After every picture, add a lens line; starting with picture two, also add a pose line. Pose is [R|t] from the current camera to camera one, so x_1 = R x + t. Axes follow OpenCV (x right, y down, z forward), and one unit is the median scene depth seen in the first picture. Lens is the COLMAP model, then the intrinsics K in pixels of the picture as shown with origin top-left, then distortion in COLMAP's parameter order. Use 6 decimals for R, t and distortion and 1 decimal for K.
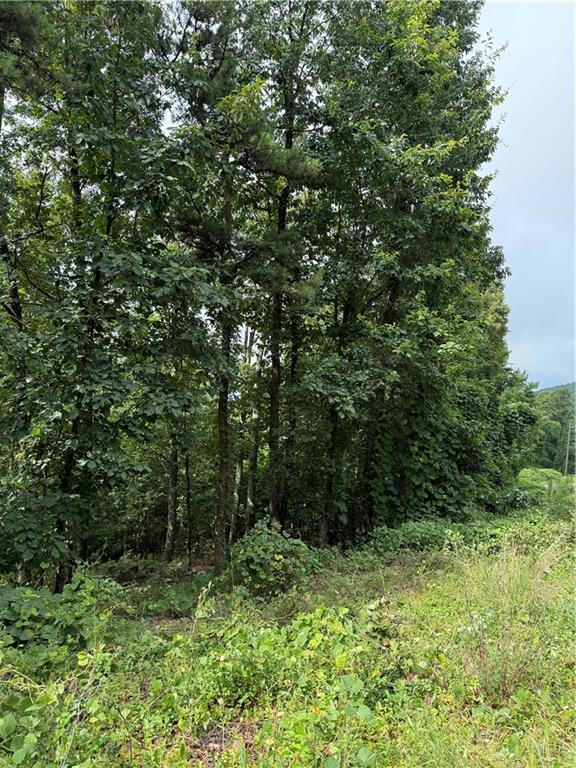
lens RADIAL K [[536.9, 0, 283.2], [0, 536.9, 385.4], [0, 0, 1]] dist [0.030058, -0.044215]
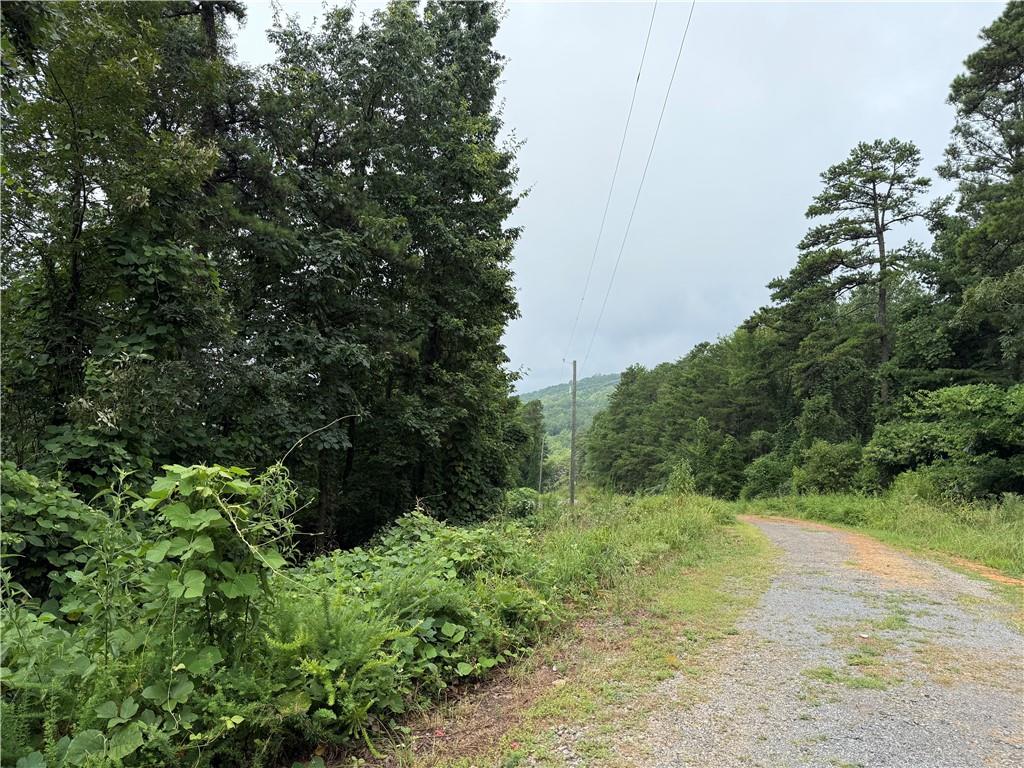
lens RADIAL K [[715.9, 0, 513.9], [0, 715.9, 383.9], [0, 0, 1]] dist [0.030058, -0.044215]
pose [[0.895309, 0.003742, 0.445429, -0.359182], [0.001289, 0.999939, -0.010990, -0.052716], [-0.445443, 0.010414, 0.895250, -0.485097]]
